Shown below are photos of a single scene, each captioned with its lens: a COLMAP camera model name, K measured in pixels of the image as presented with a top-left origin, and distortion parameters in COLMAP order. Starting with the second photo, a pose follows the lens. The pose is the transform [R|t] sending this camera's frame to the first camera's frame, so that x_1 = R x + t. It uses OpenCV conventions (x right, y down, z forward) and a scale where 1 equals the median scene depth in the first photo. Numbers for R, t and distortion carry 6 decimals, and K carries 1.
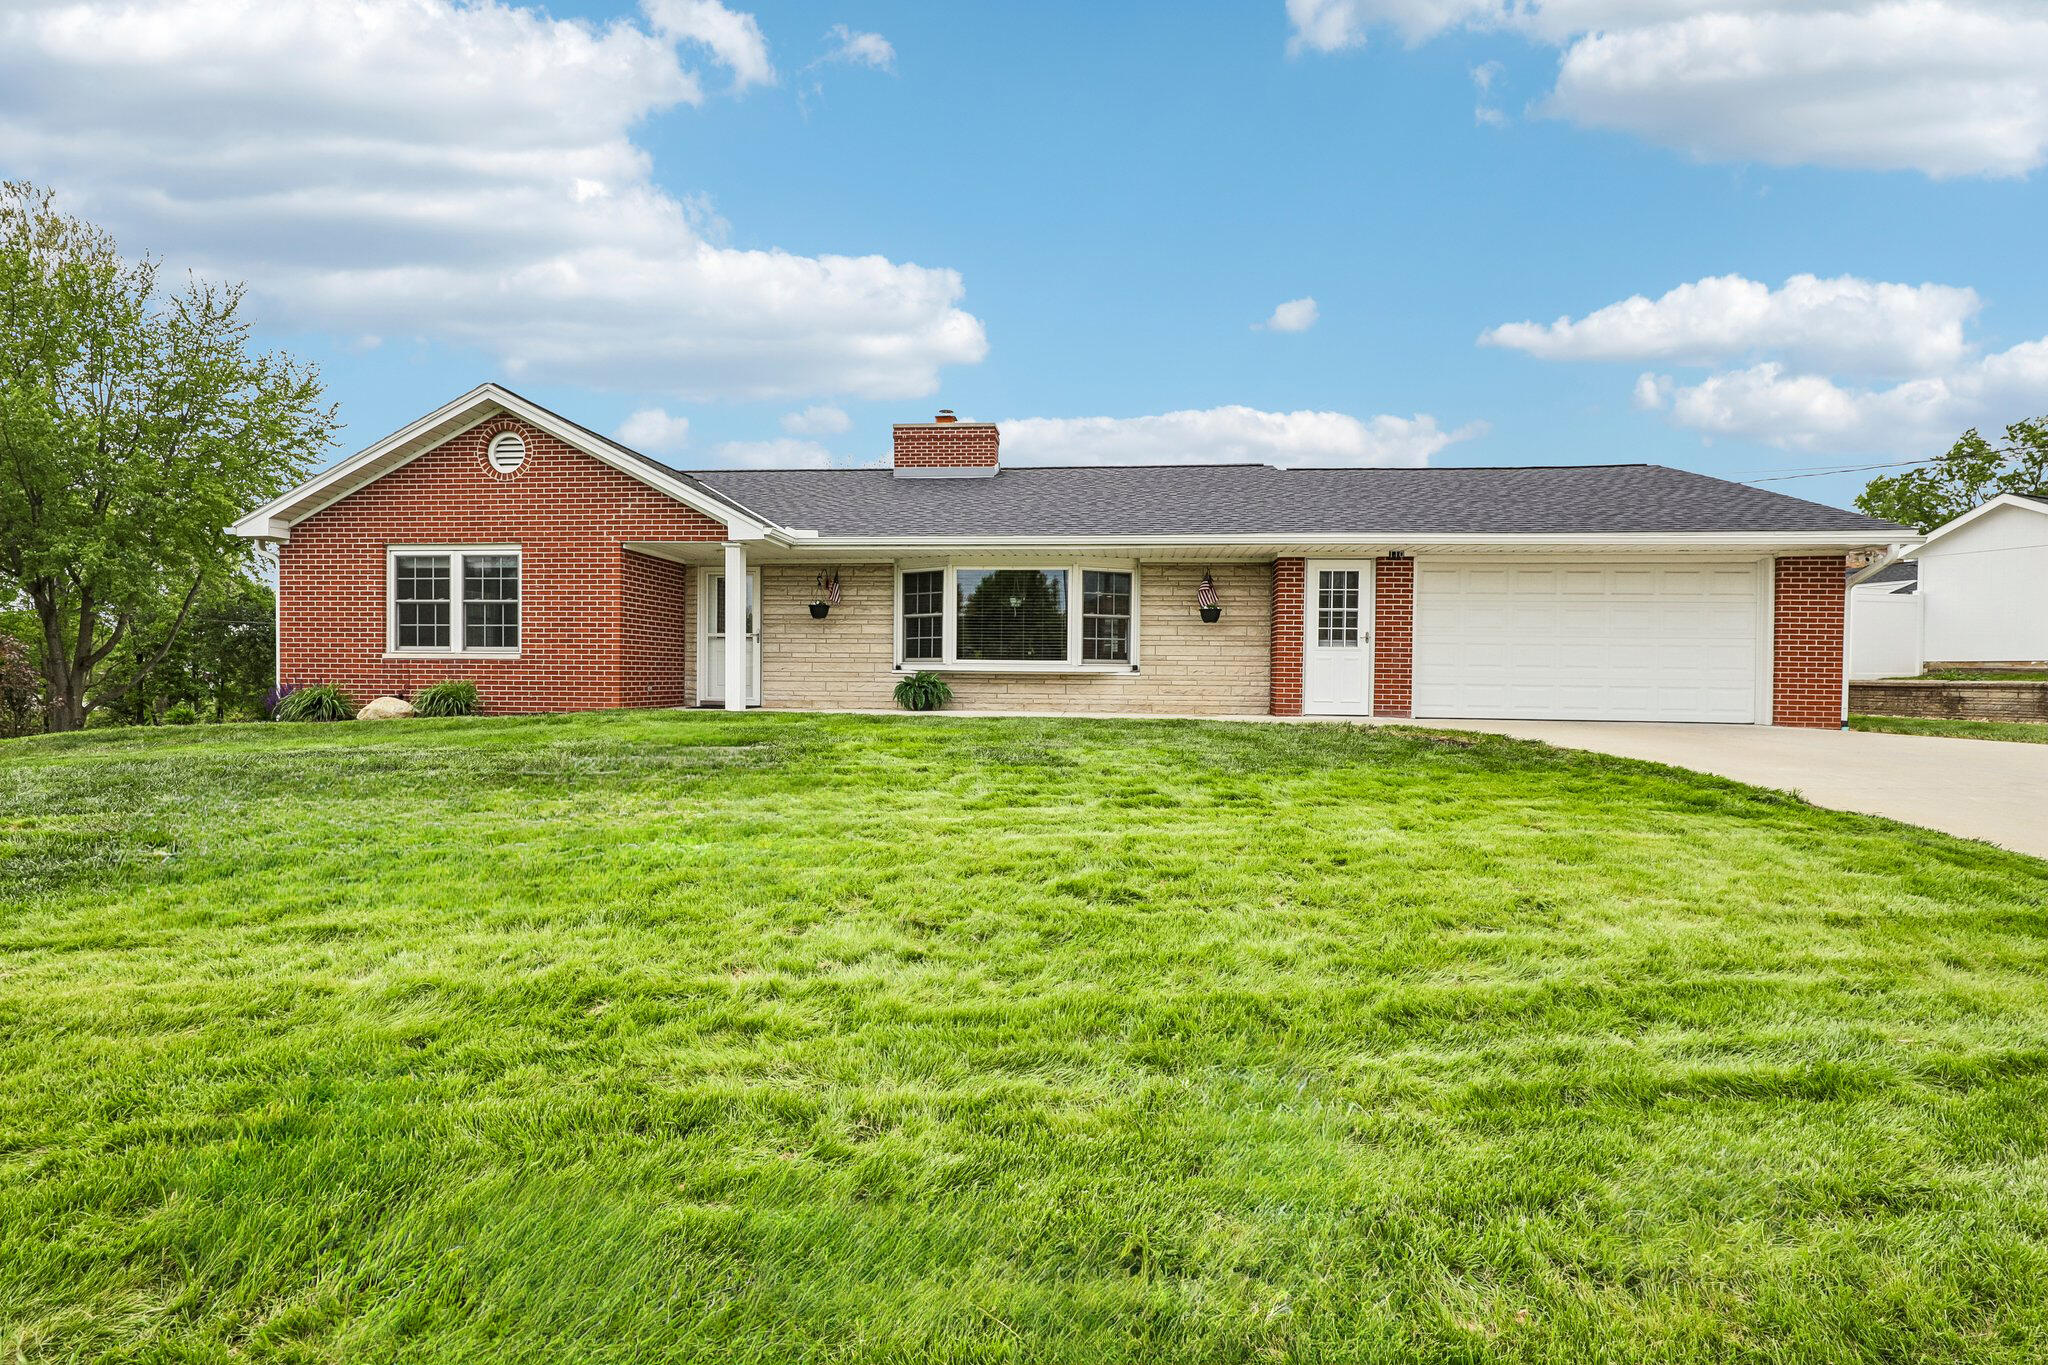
lens RADIAL K [[948.2, 0, 1024.0], [0, 948.2, 682.5], [0, 0, 1]] dist [-0.002433, -0.000311]
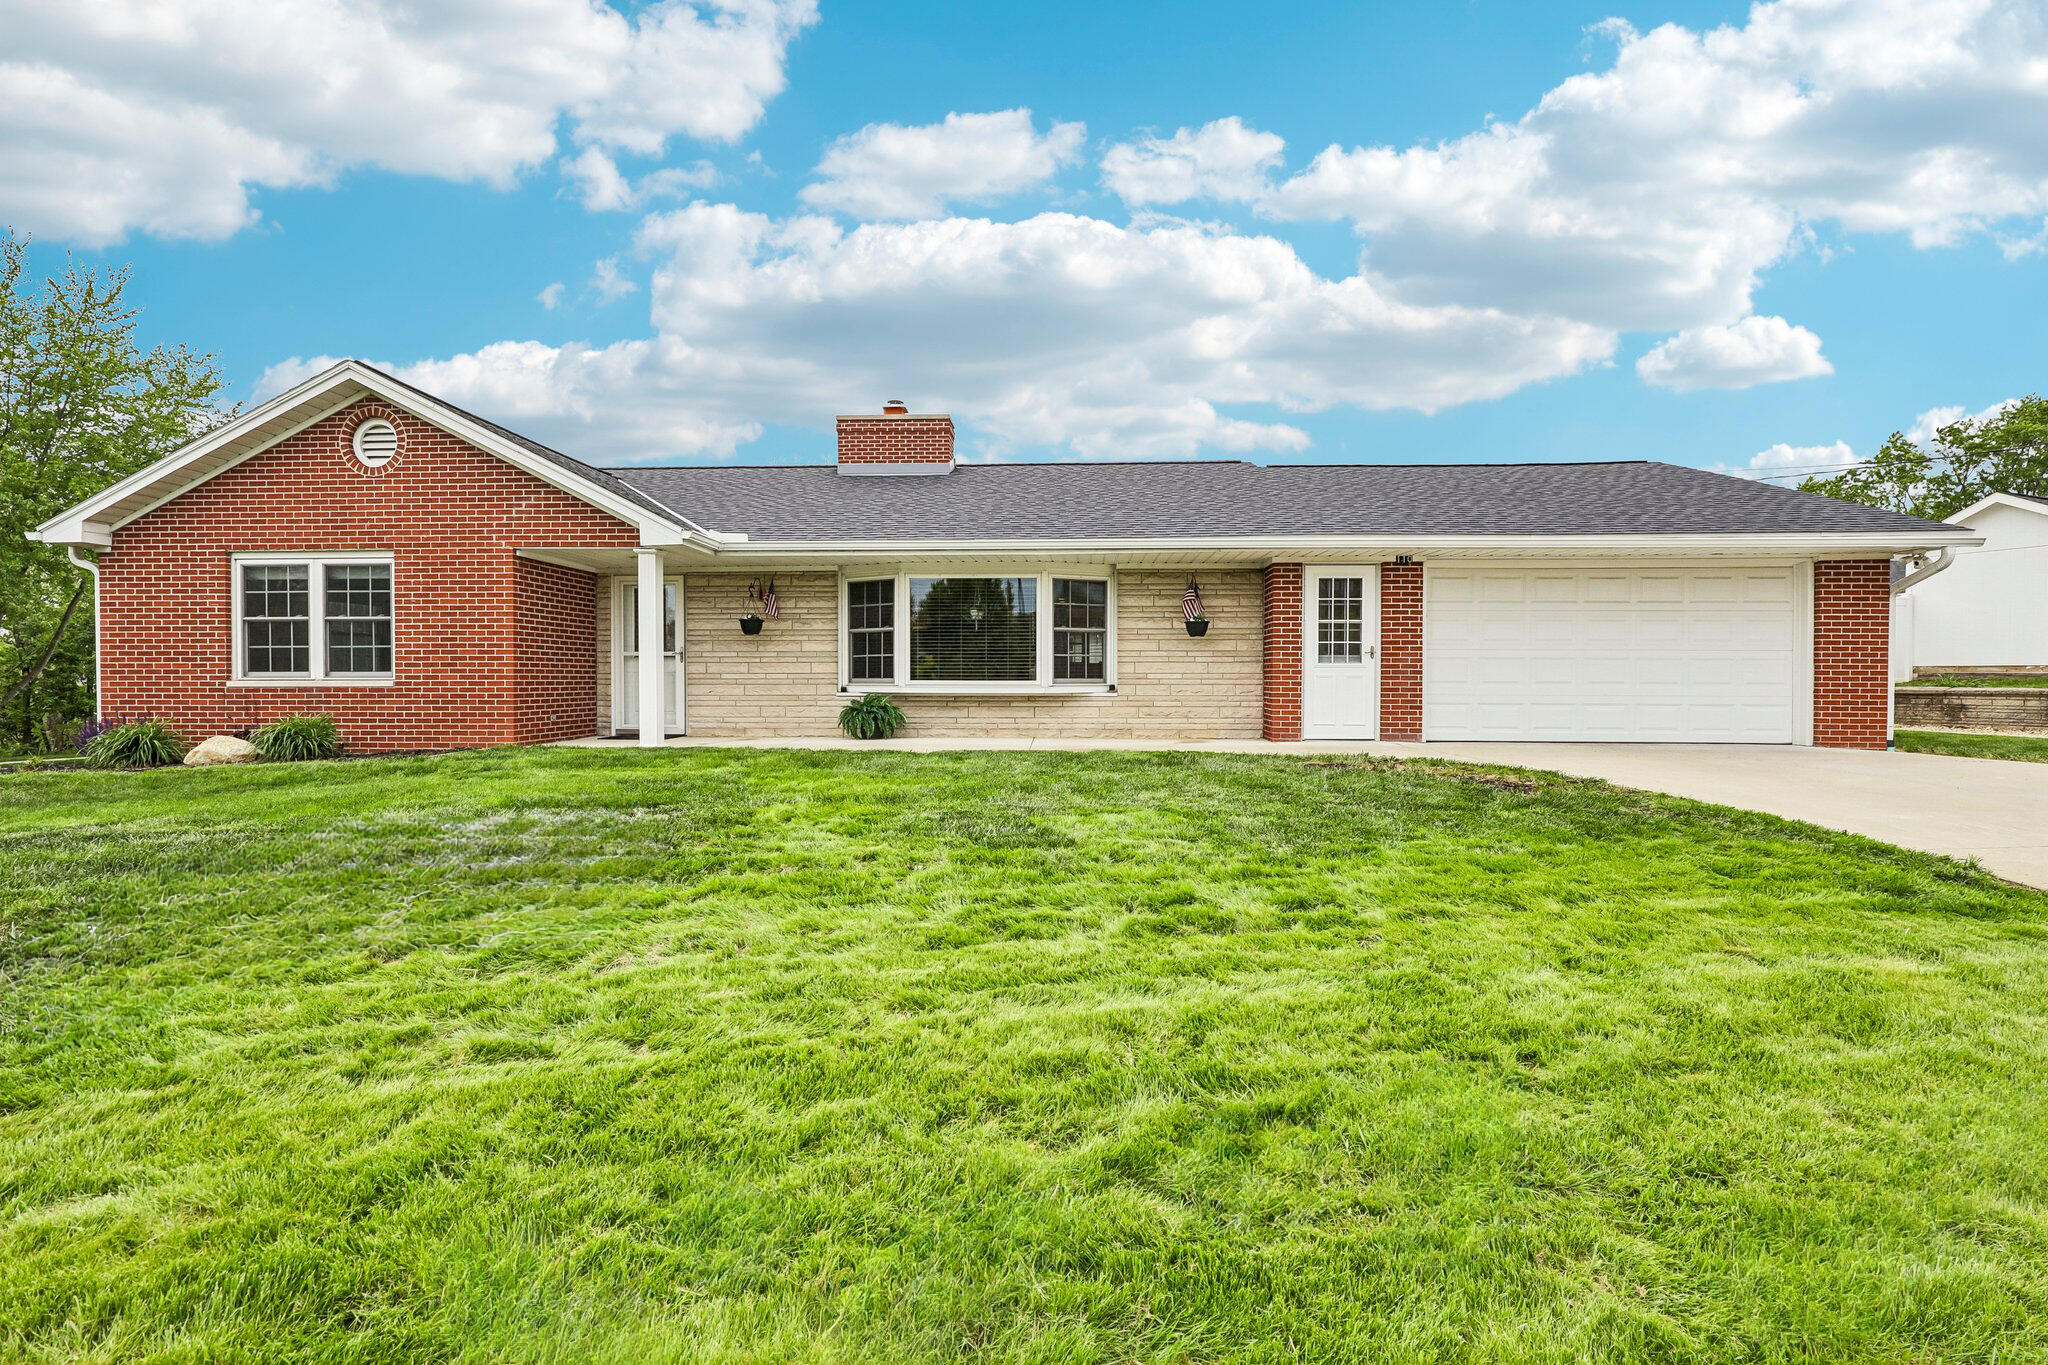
lens RADIAL K [[948.2, 0, 1024.0], [0, 948.2, 682.5], [0, 0, 1]] dist [-0.002433, -0.000311]
pose [[0.998679, -0.010165, 0.050361, -0.010665], [0.010271, 0.999946, -0.001848, -0.020400], [-0.050340, 0.002363, 0.998729, 0.122289]]
